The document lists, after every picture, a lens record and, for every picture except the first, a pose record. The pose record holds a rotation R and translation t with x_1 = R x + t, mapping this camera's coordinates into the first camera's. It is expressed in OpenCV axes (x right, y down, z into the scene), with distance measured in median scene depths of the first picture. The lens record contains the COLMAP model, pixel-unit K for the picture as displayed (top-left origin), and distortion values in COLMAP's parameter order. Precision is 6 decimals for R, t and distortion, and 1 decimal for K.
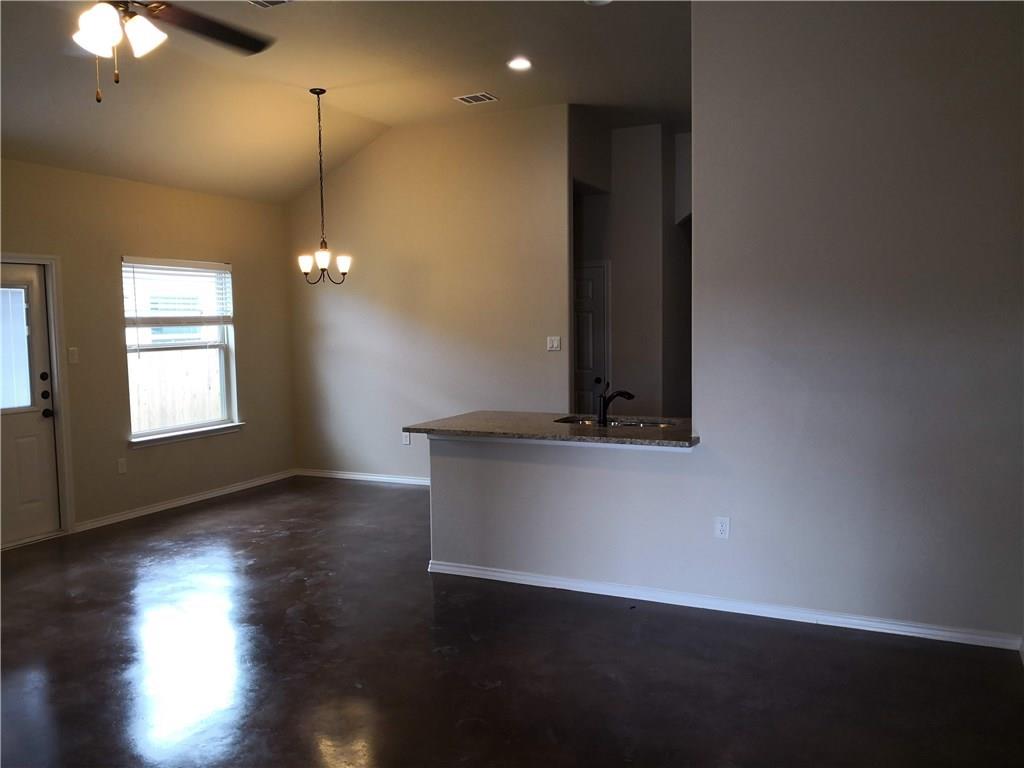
lens RADIAL K [[843.1, 0, 495.7], [0, 843.1, 389.8], [0, 0, 1]] dist [0.005377, -0.005698]
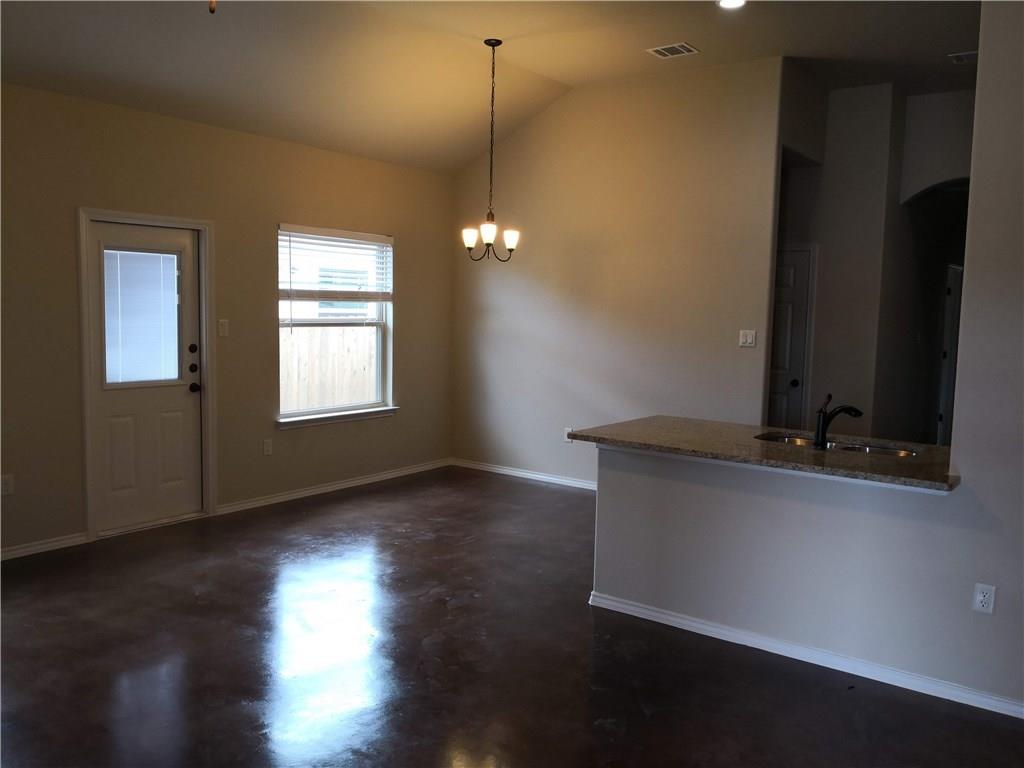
lens RADIAL K [[834.6, 0, 513.9], [0, 834.6, 380.5], [0, 0, 1]] dist [0.074760, -0.177510]
pose [[0.983957, 0.055882, -0.169427, -0.019965], [-0.054294, 0.998427, 0.013992, -0.012850], [0.169942, -0.004569, 0.985443, 0.132184]]
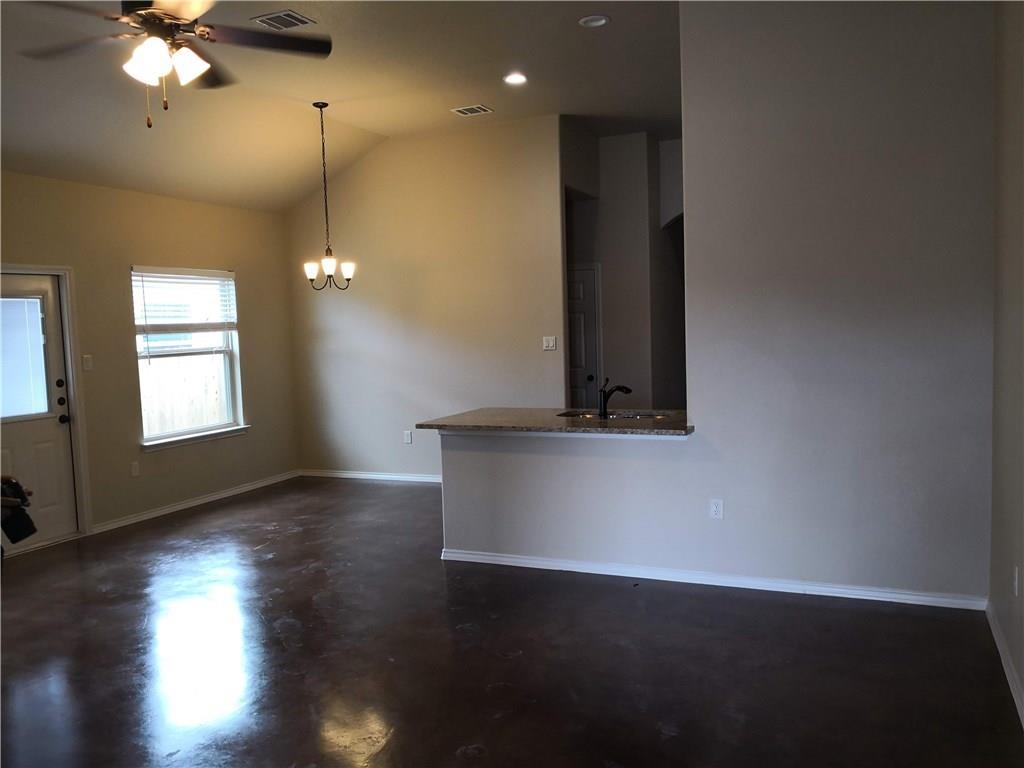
lens RADIAL K [[843.6, 0, 507.6], [0, 843.6, 395.3], [0, 0, 1]] dist [0.008489, -0.009264]
pose [[0.999092, -0.019829, 0.037721, -0.026711], [0.019676, 0.999797, 0.004403, 0.004704], [-0.037801, -0.003657, 0.999279, -0.052742]]
